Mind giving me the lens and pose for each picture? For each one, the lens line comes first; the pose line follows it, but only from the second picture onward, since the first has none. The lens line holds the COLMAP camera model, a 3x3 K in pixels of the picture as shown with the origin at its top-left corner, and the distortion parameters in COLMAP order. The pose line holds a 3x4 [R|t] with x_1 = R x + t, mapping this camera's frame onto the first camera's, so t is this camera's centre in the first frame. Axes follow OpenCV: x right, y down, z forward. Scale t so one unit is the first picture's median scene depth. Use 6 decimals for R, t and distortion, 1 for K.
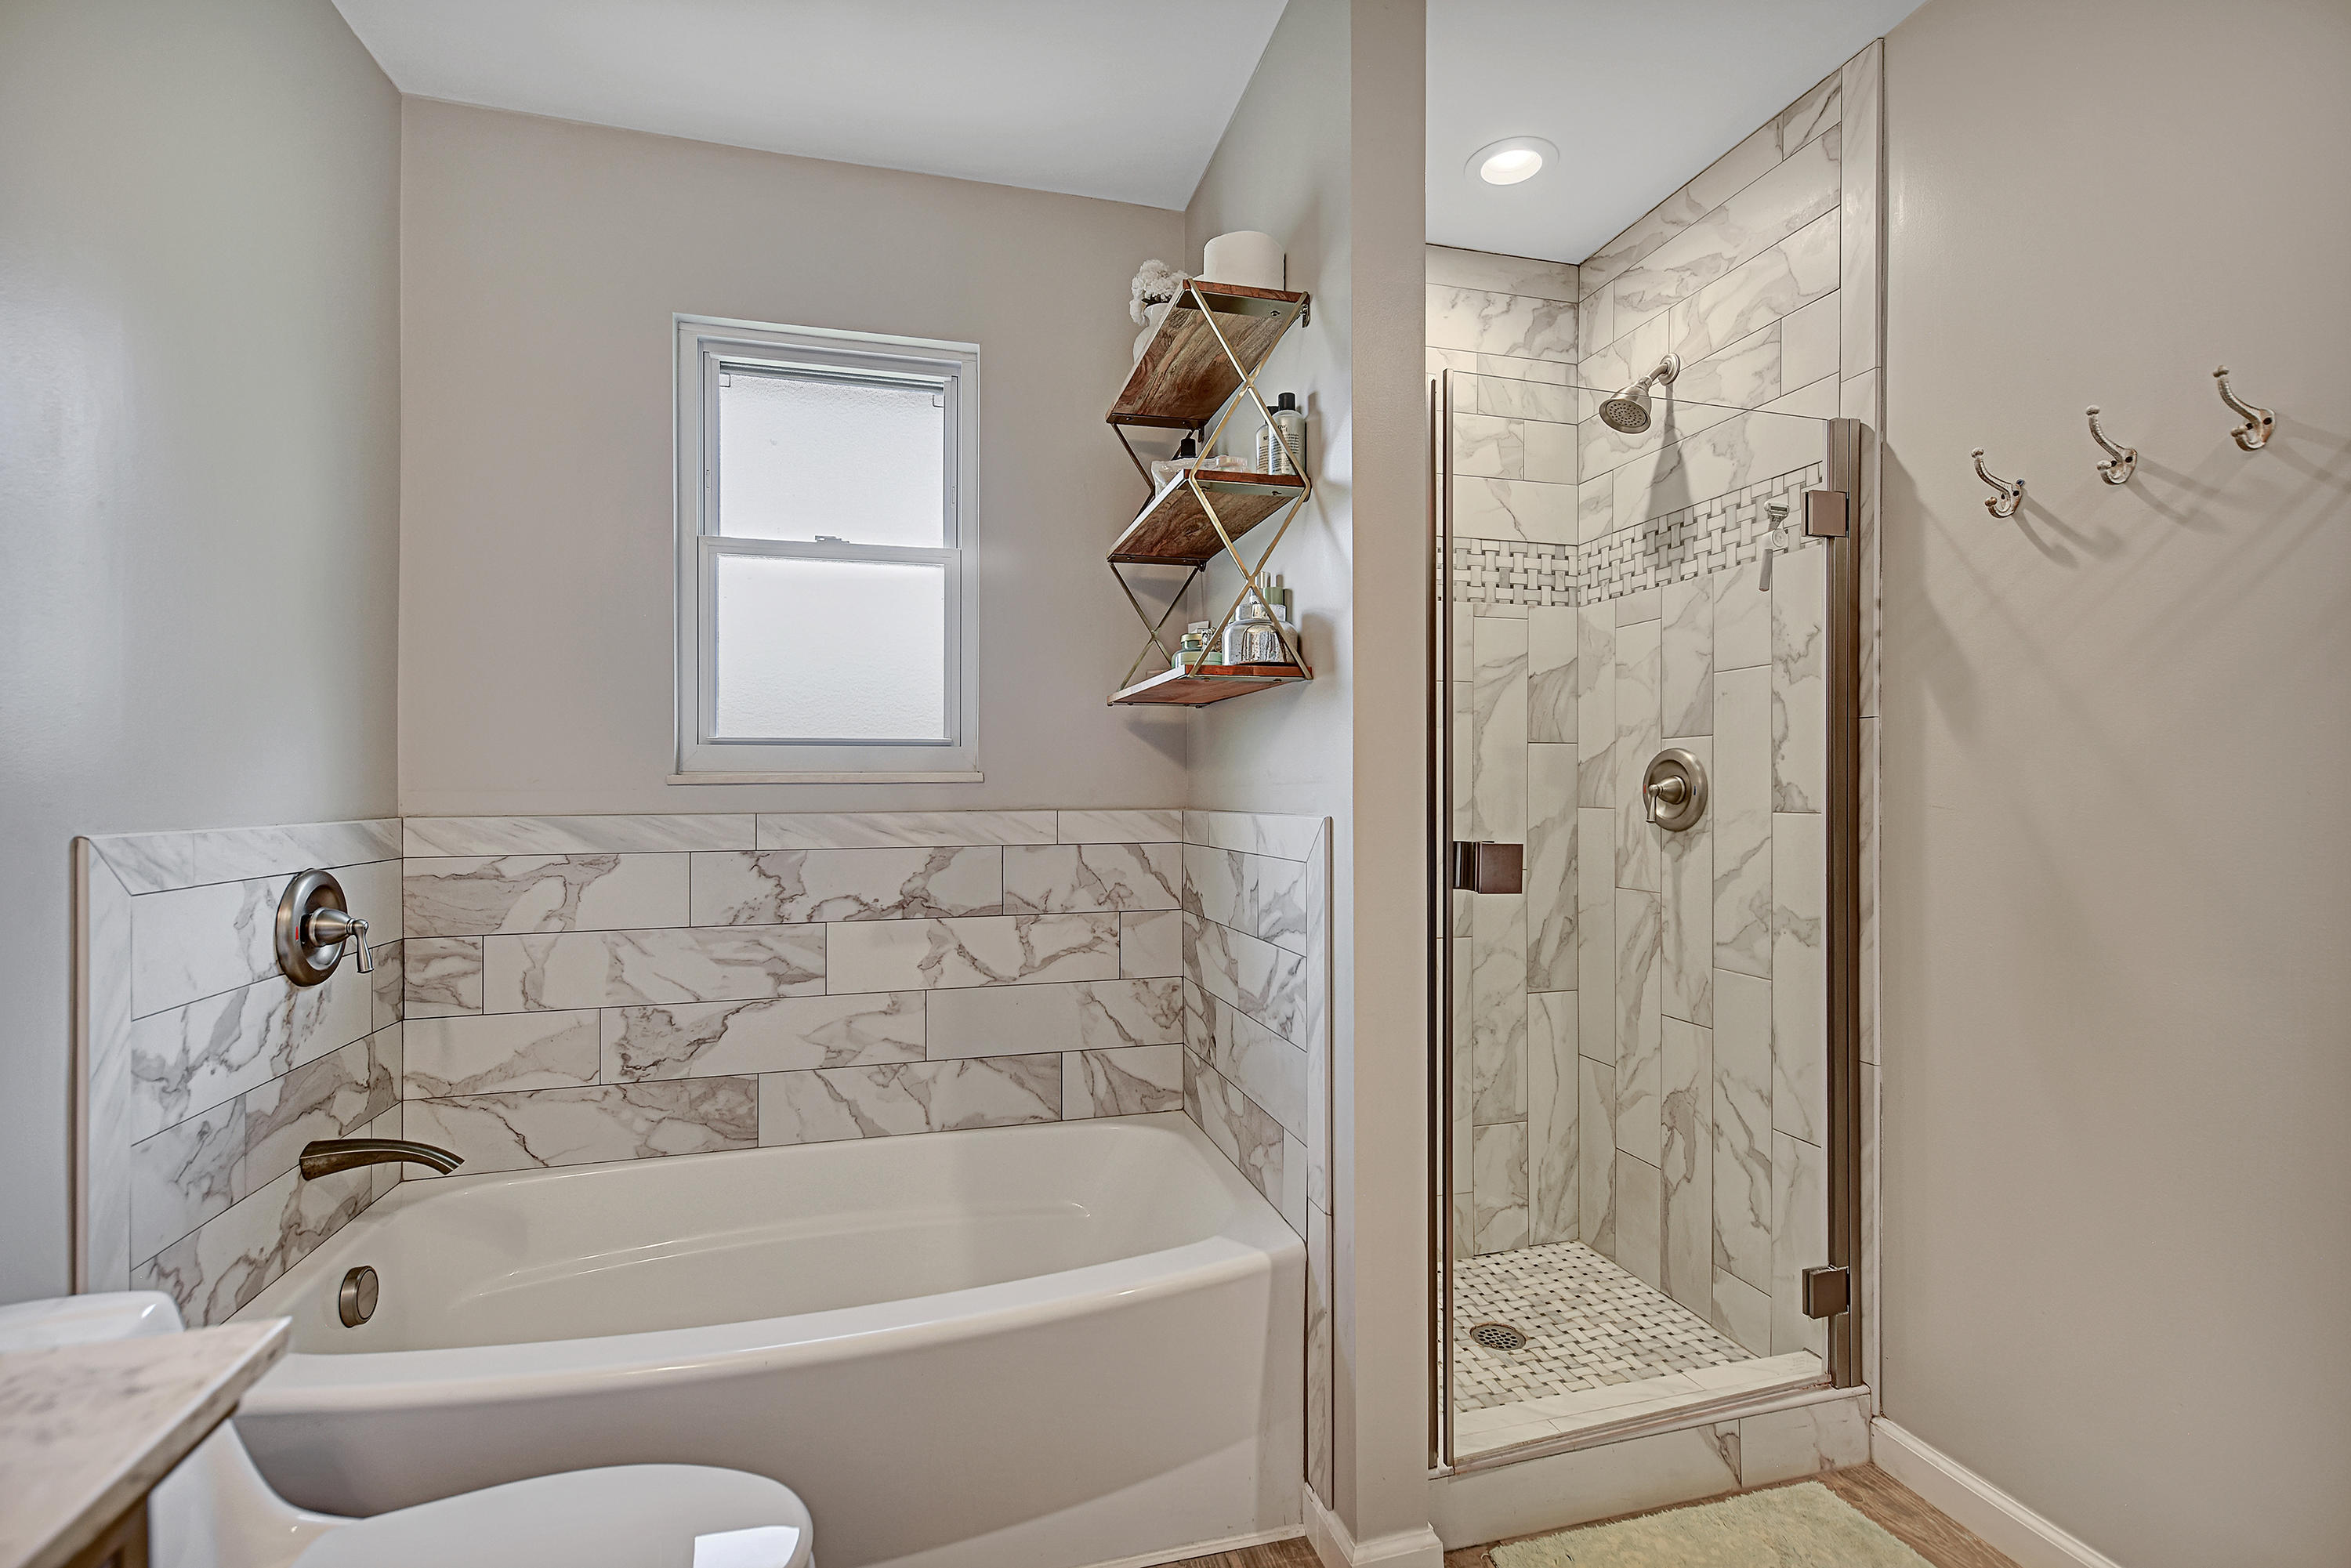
lens RADIAL K [[1049.9, 0, 1176.4], [0, 1049.9, 775.4], [0, 0, 1]] dist [-0.001709, 0.009529]
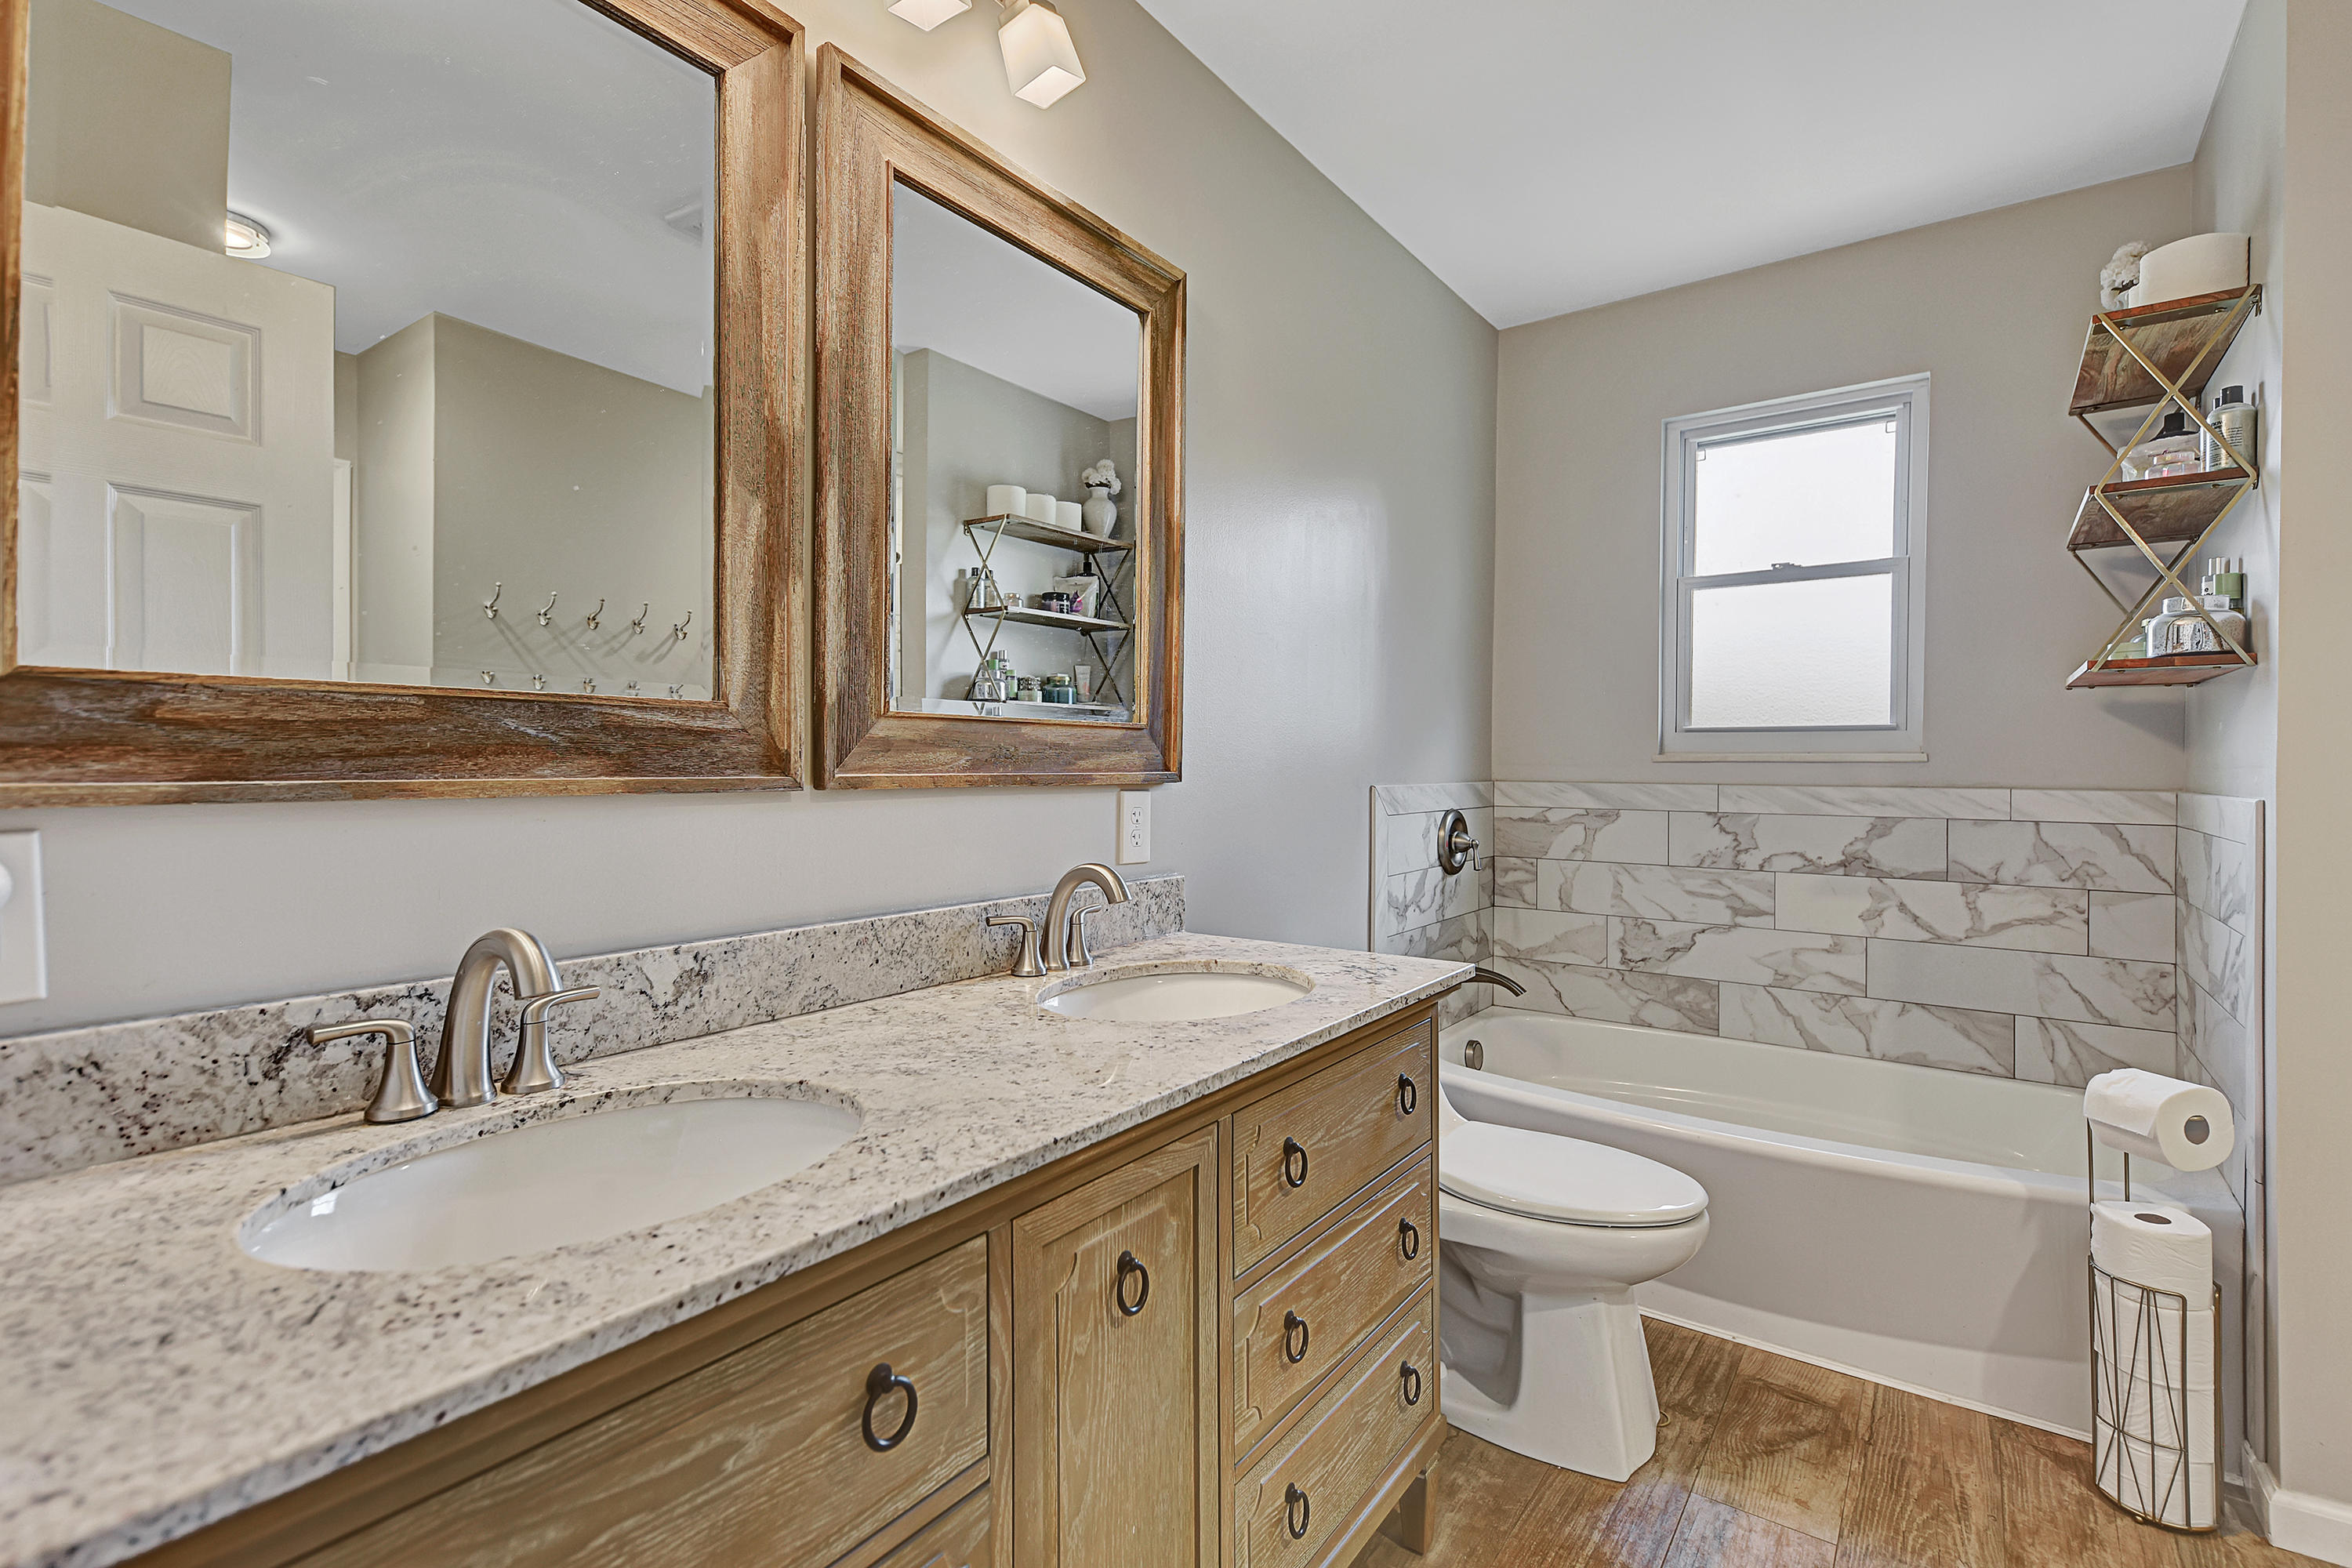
lens RADIAL K [[1050.4, 0, 1176.9], [0, 1050.4, 775.4], [0, 0, 1]] dist [-0.001709, 0.009529]
pose [[0.609496, 0.016965, -0.792607, 0.231191], [0.003395, 0.999706, 0.024009, -0.009374], [0.792782, -0.017324, 0.609260, -0.345829]]
